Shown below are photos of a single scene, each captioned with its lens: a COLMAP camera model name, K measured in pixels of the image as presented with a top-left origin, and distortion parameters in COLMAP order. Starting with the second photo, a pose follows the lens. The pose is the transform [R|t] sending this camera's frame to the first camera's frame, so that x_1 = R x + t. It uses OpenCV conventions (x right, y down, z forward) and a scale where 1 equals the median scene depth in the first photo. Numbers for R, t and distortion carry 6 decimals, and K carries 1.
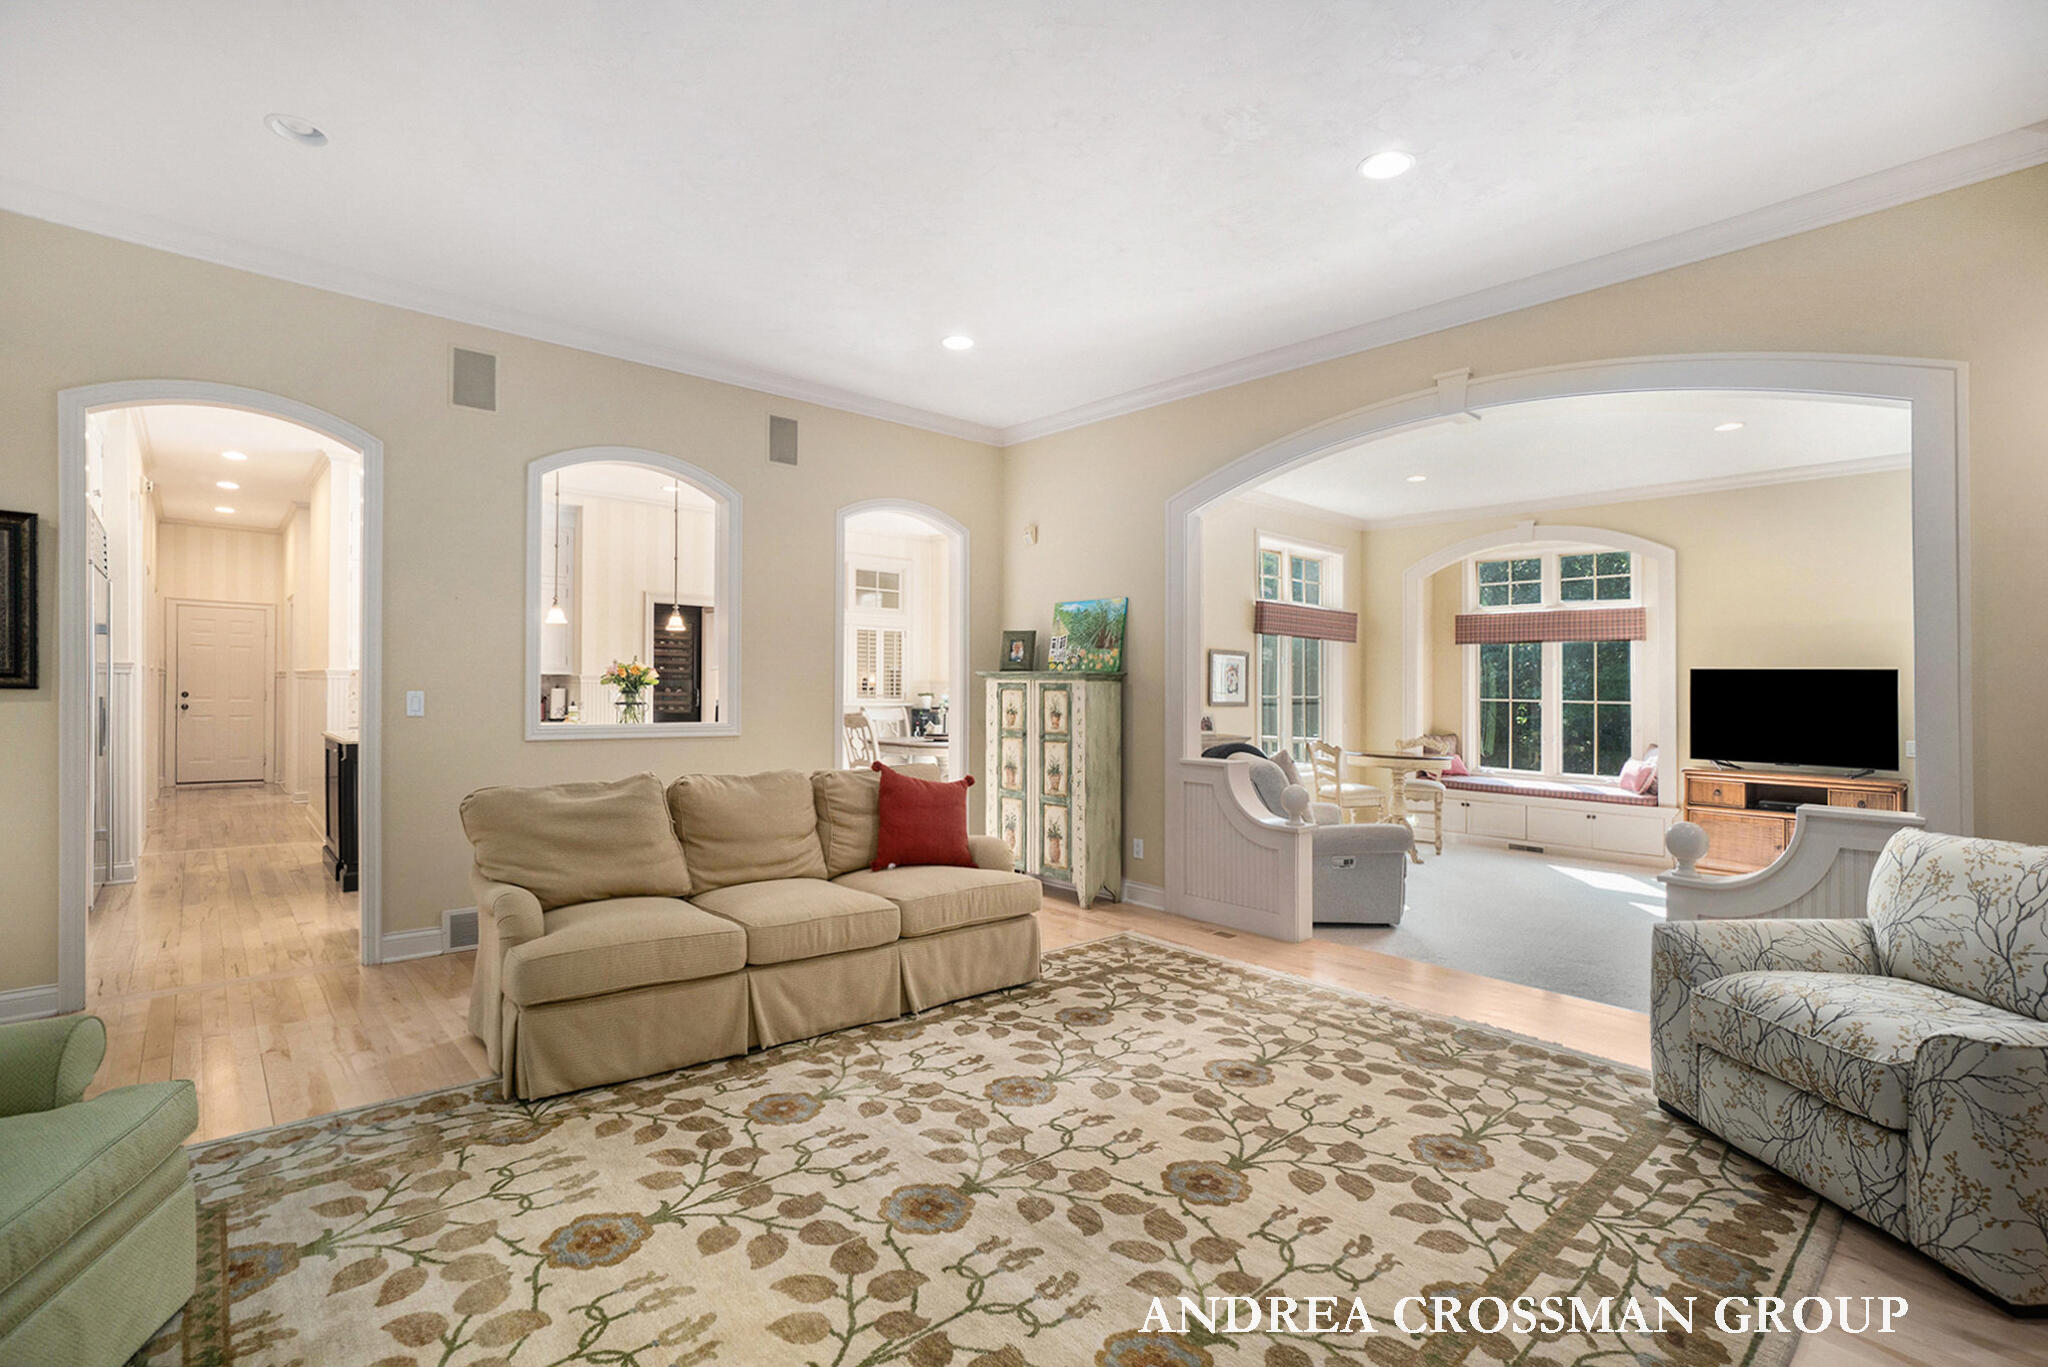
lens RADIAL K [[936.7, 0, 1002.8], [0, 936.7, 683.8], [0, 0, 1]] dist [0.000460, 0.000779]
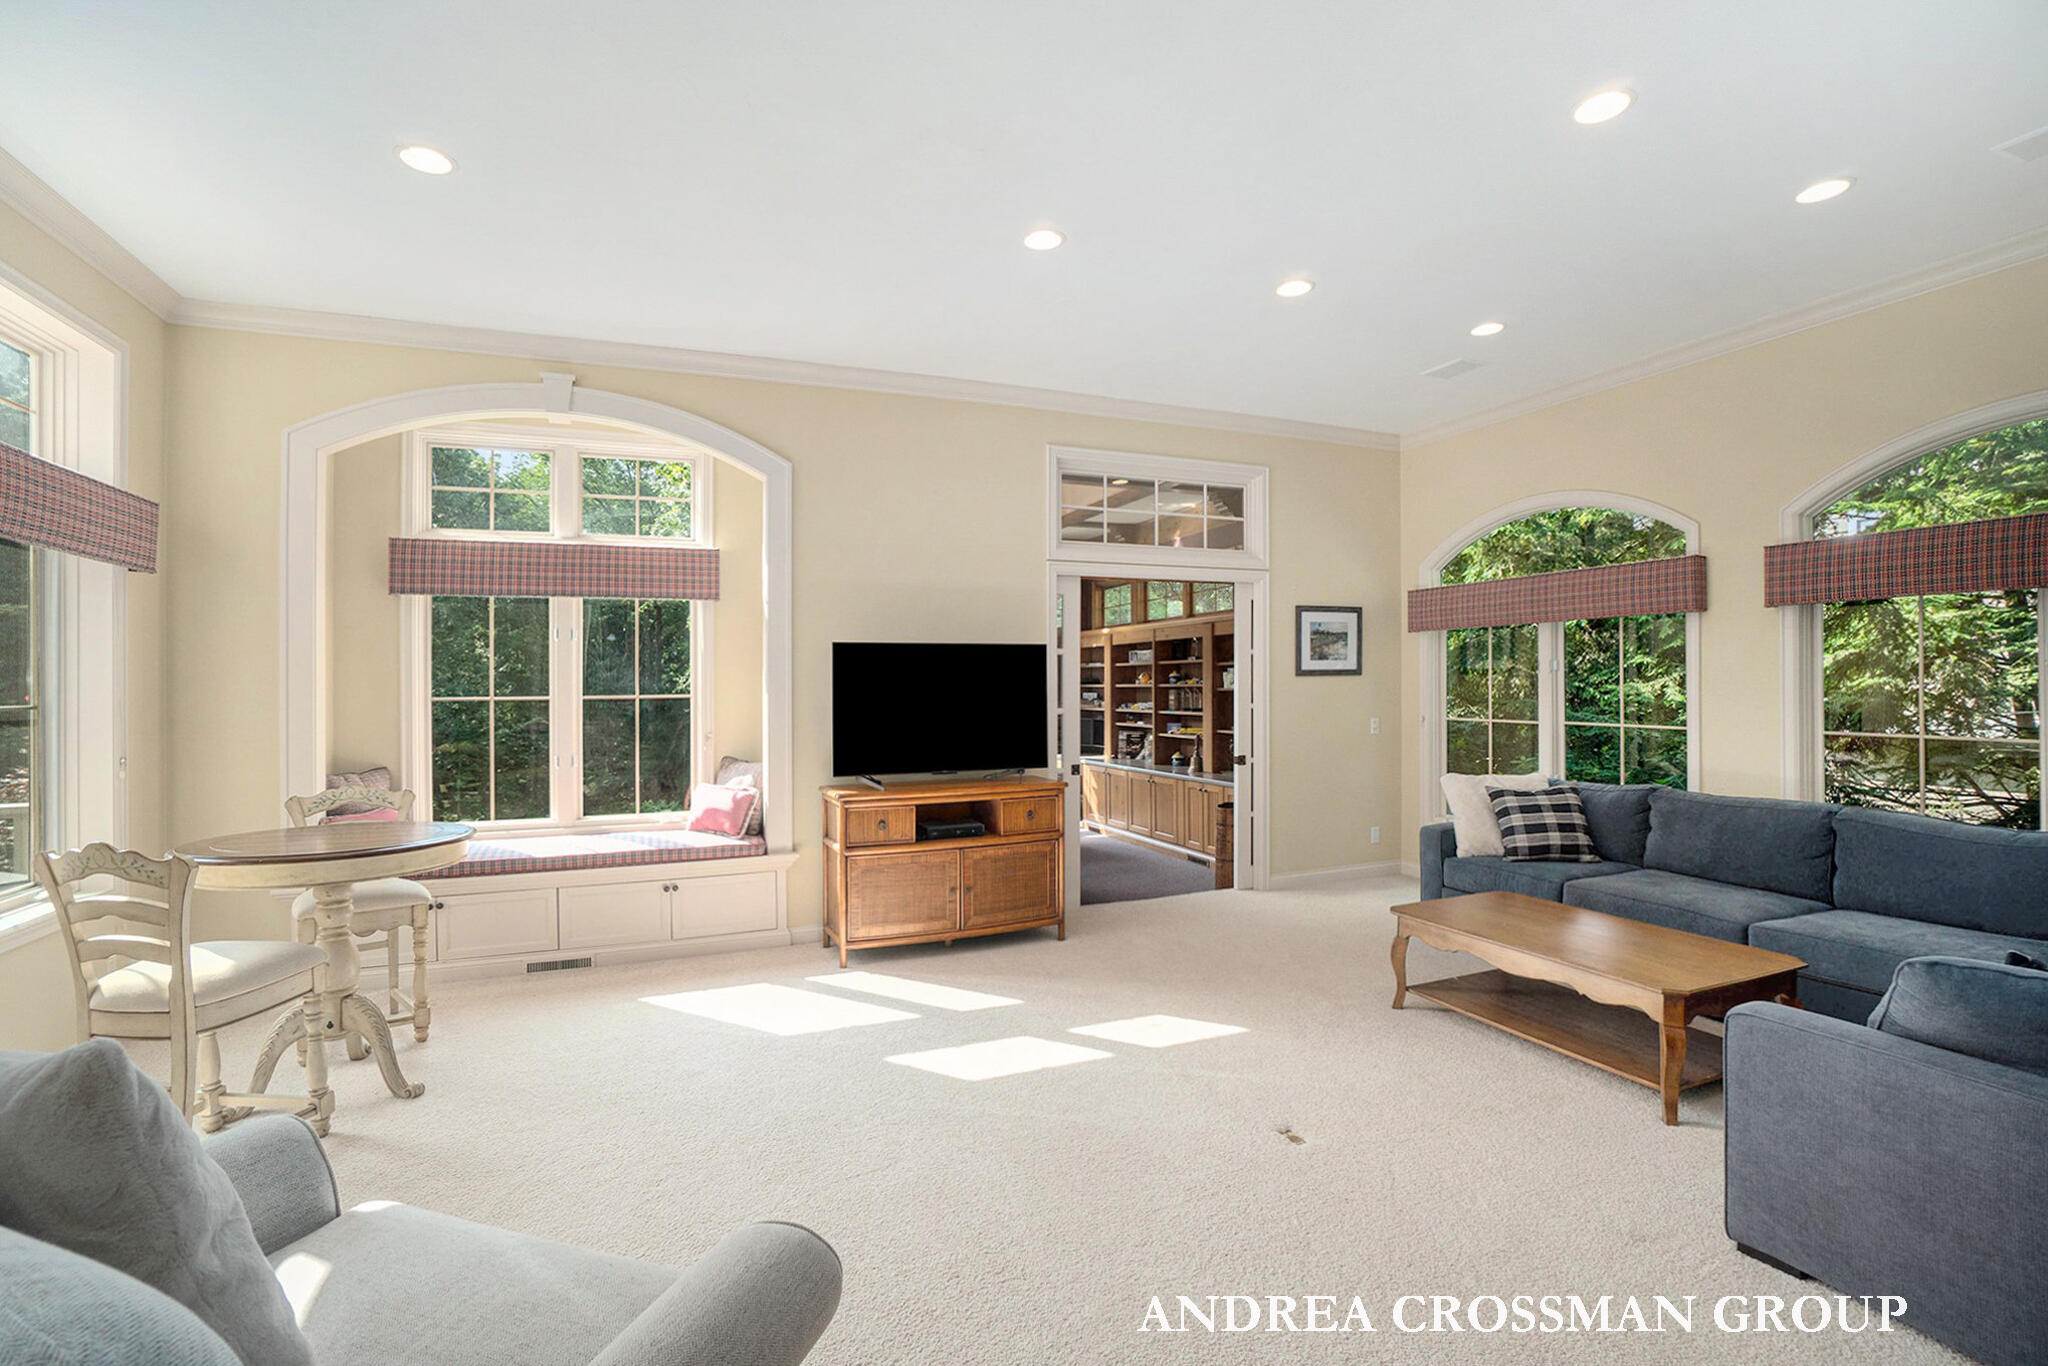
lens RADIAL K [[936.7, 0, 1027.7], [0, 936.7, 681.0], [0, 0, 1]] dist [0.000460, 0.000779]
pose [[0.330427, -0.021858, 0.943579, 0.160733], [0.016715, 0.999711, 0.017305, 0.001894], [-0.943684, 0.010054, 0.330696, 0.693635]]
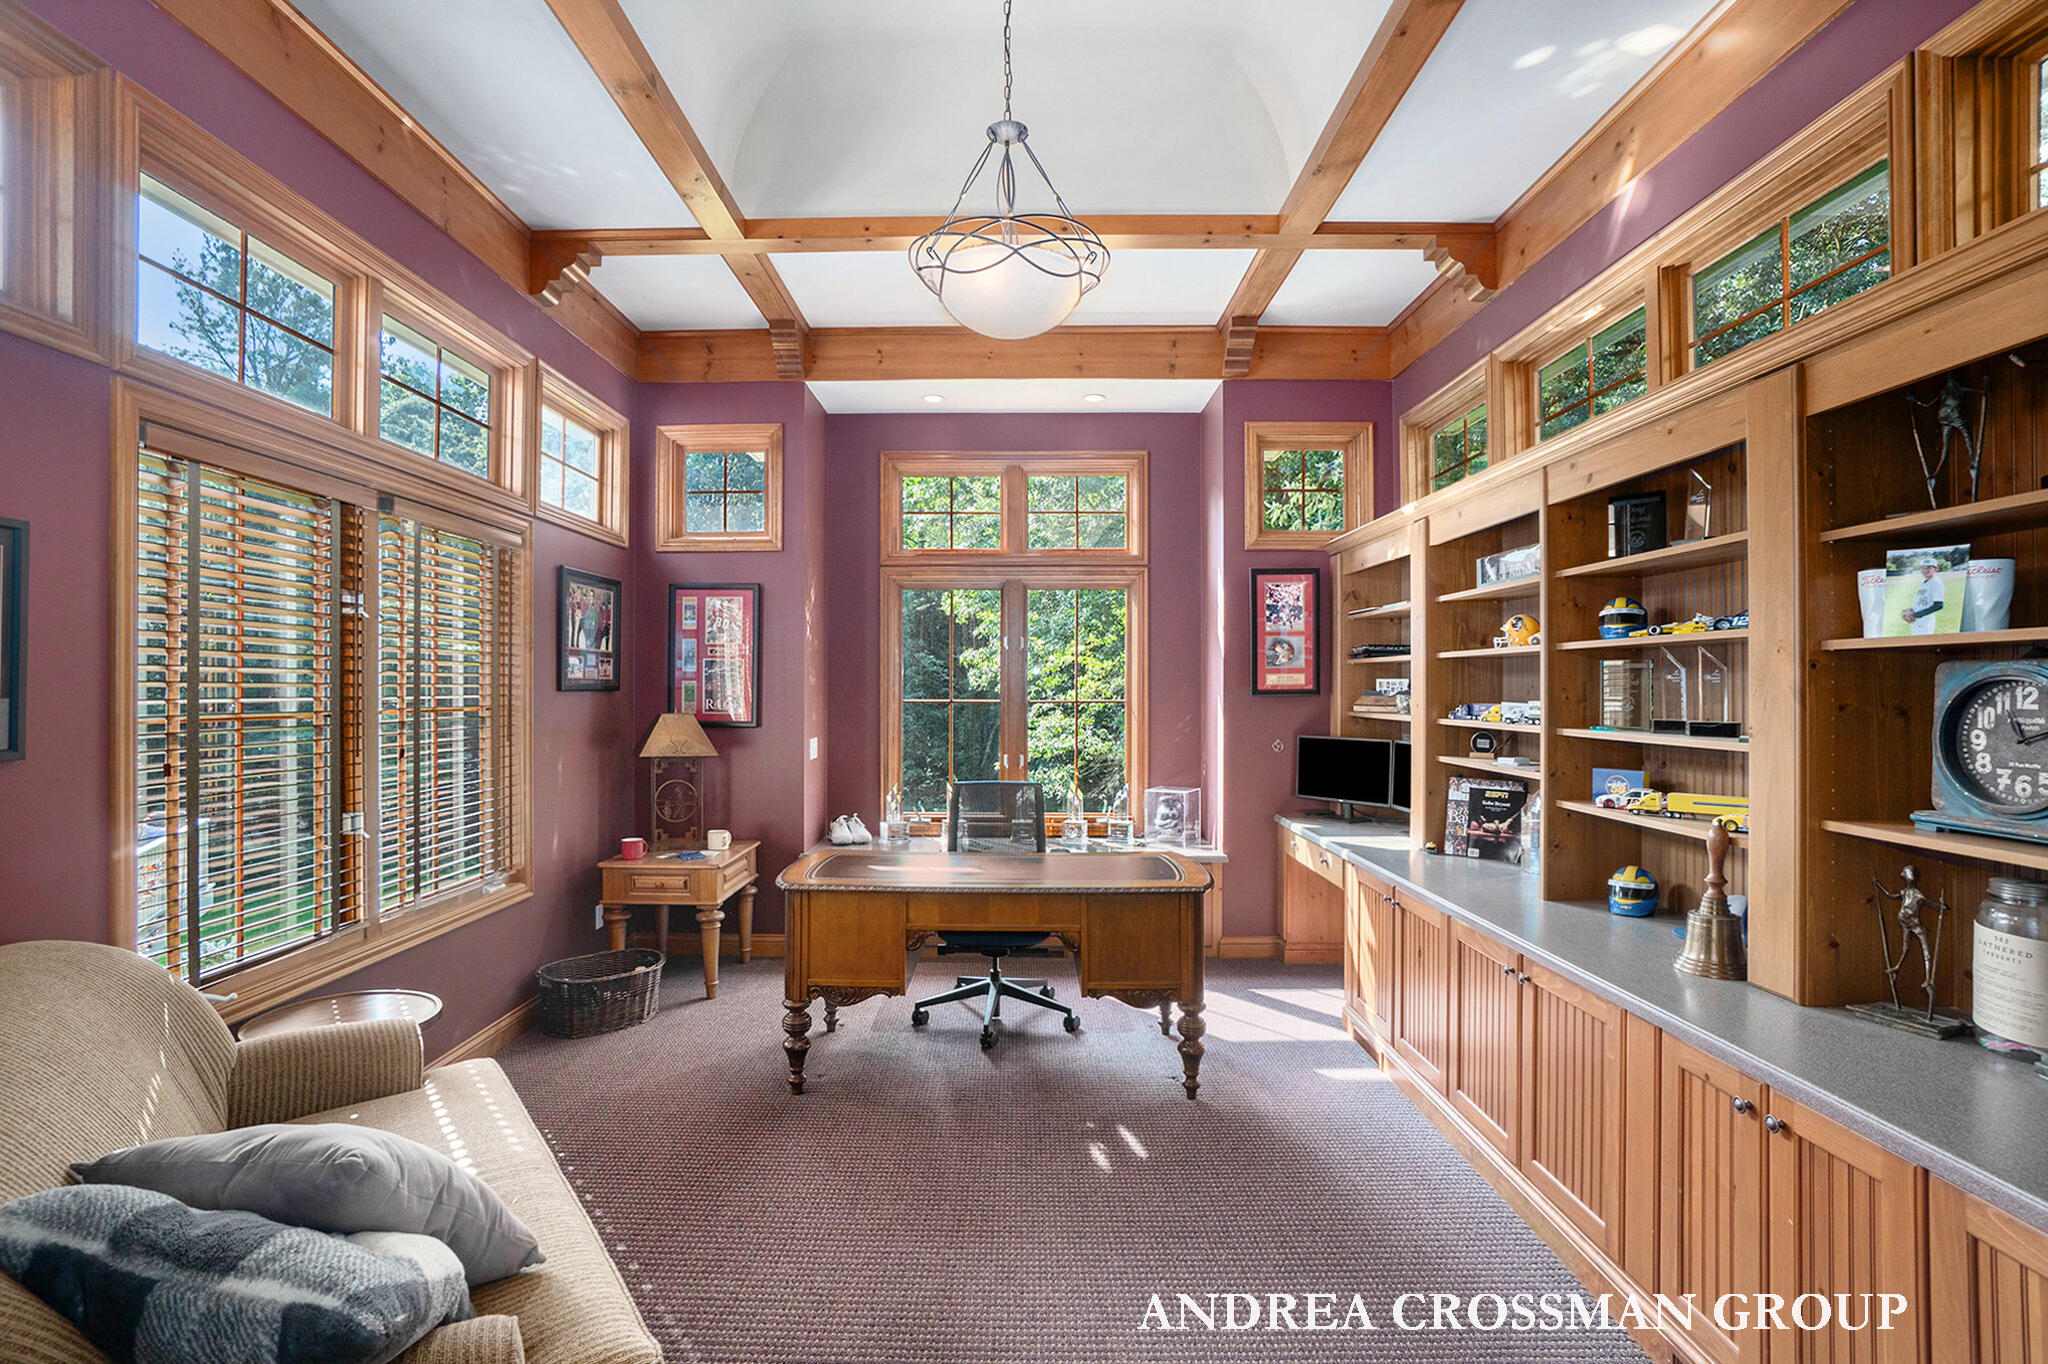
lens RADIAL K [[957.9, 0, 1003.4], [0, 957.9, 680.2], [0, 0, 1]] dist [-0.042434, 0.008275]
pose [[0.687920, -0.017489, 0.725576, 1.021917], [0.016044, 0.999832, 0.008889, 0.042368], [-0.725609, 0.005526, 0.688085, 0.853852]]
